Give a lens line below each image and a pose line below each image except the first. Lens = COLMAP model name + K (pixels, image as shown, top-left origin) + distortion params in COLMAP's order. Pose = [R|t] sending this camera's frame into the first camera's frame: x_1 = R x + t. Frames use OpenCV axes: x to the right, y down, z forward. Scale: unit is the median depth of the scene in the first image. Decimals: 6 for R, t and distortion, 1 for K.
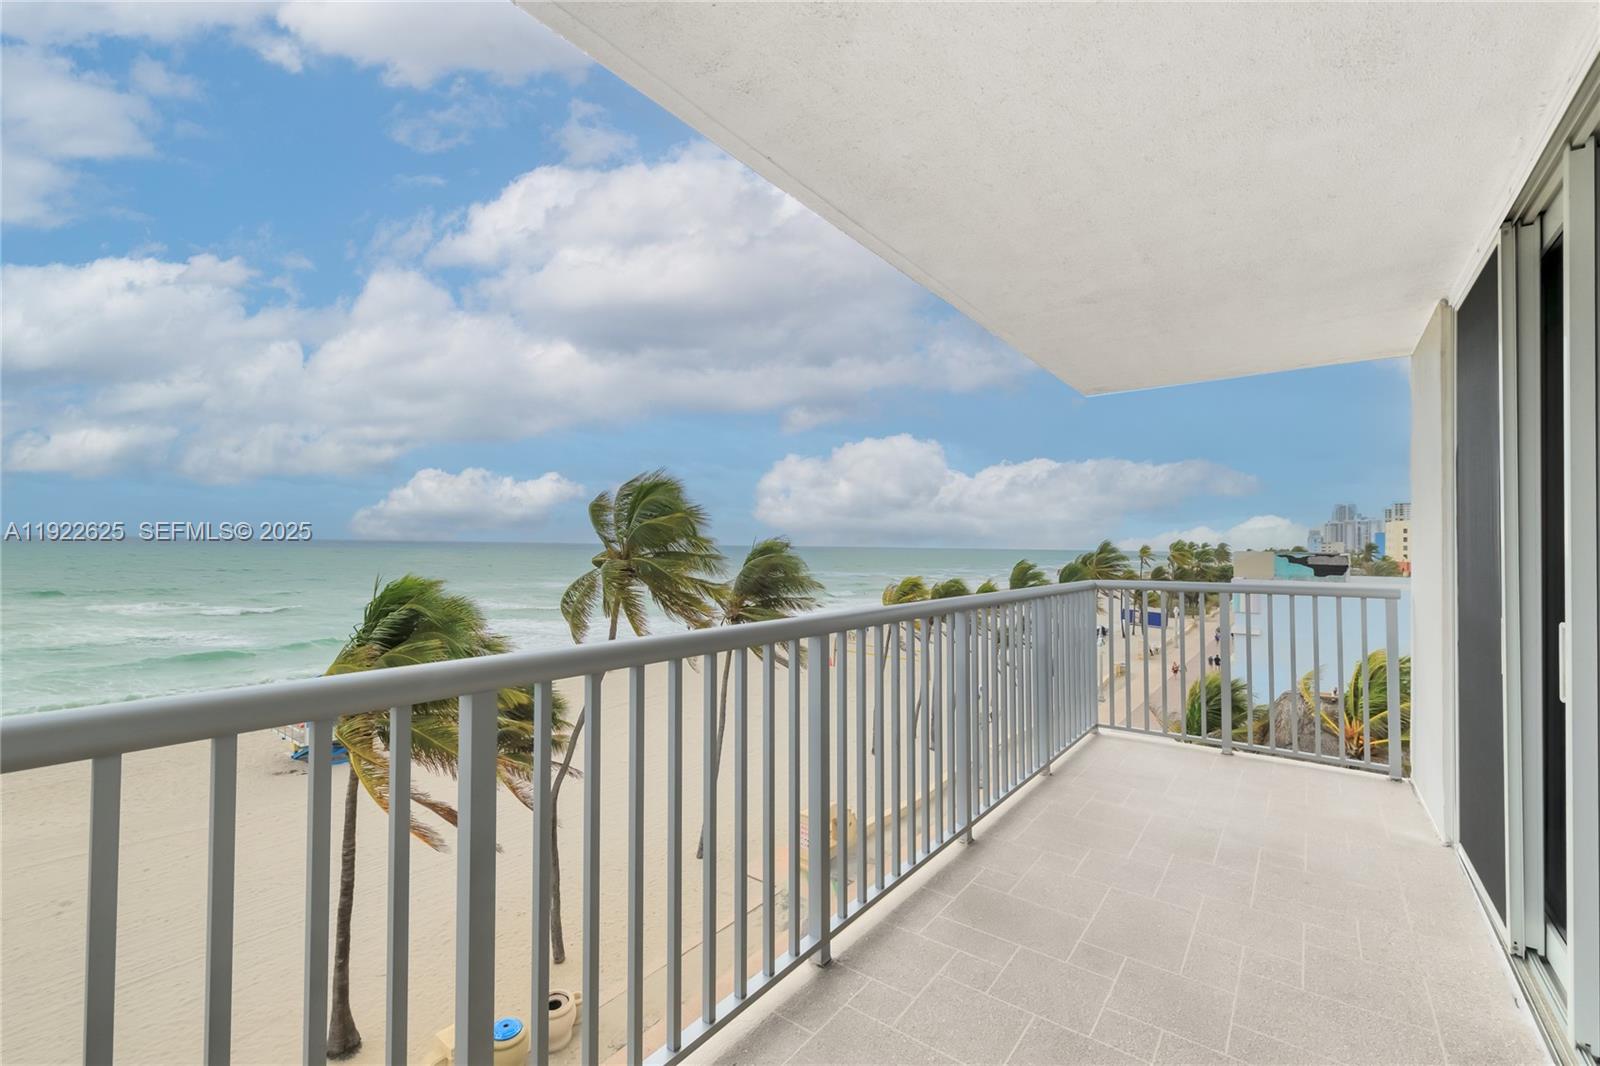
lens RADIAL K [[741.1, 0, 800.0], [0, 741.1, 533.0], [0, 0, 1]] dist [-0.001130, -0.000114]
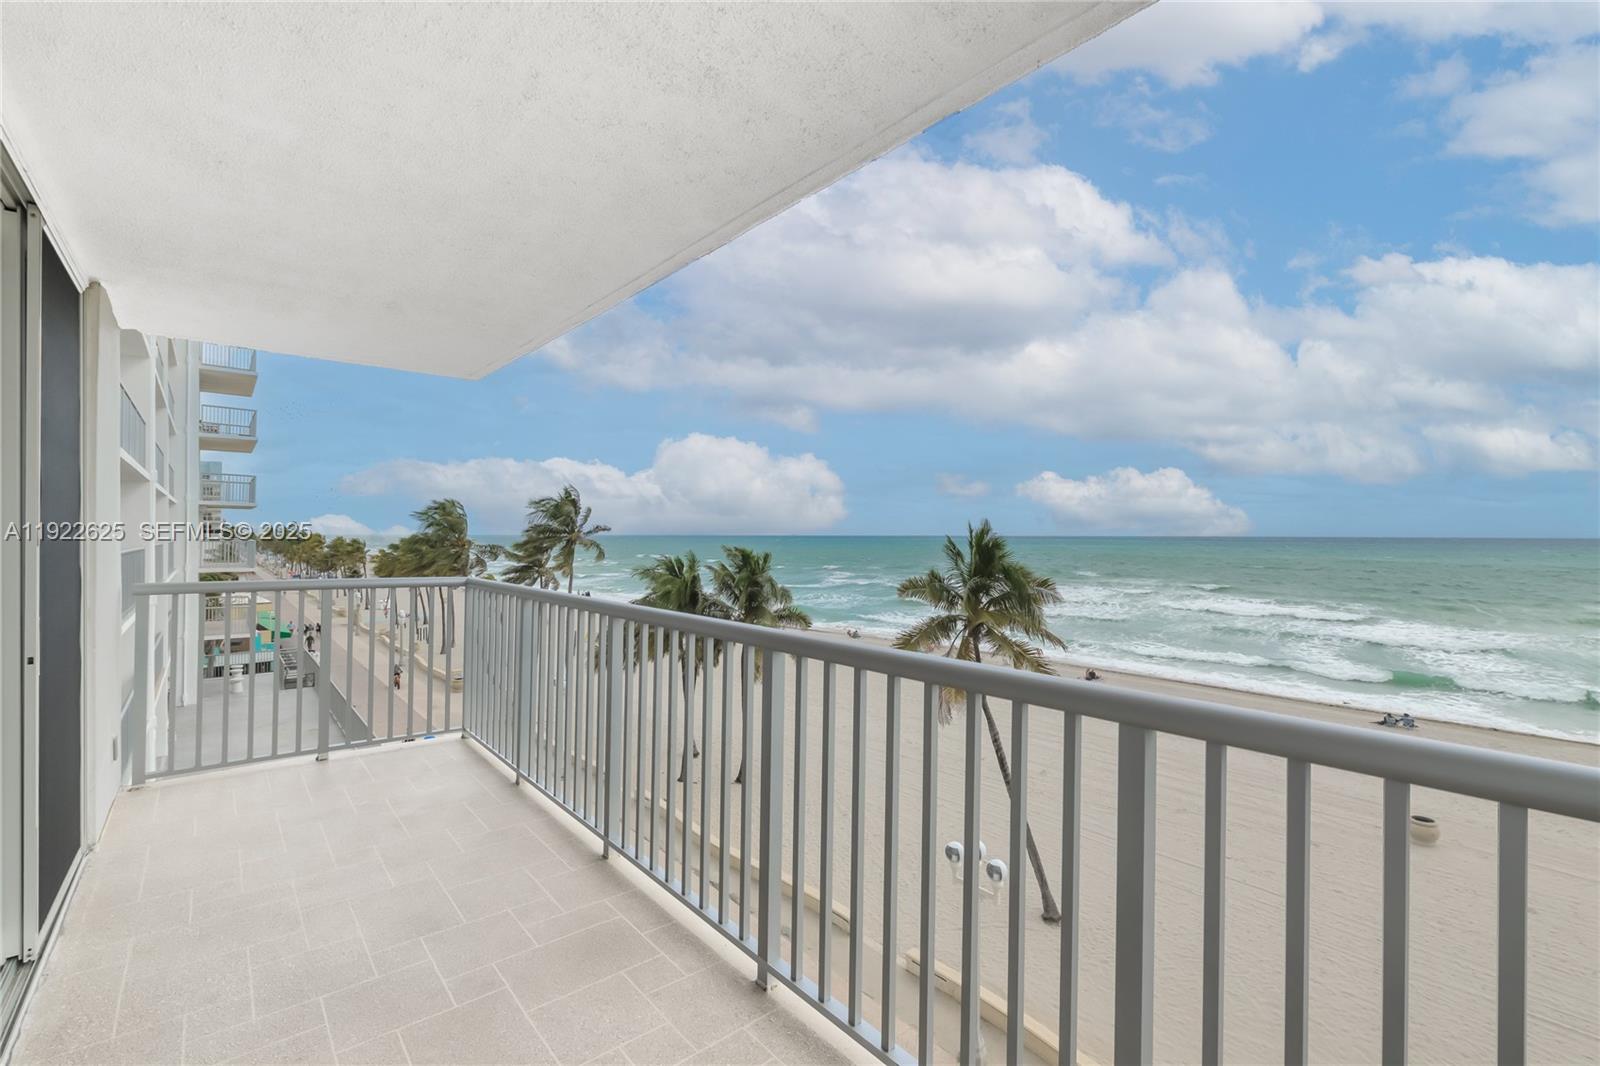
lens RADIAL K [[741.1, 0, 800.0], [0, 741.1, 533.0], [0, 0, 1]] dist [-0.001130, -0.000114]
pose [[-0.282942, -0.011798, -0.959065, 1.047394], [-0.001608, 0.999929, -0.011826, -0.001692], [0.959136, -0.001804, -0.282941, 1.449024]]
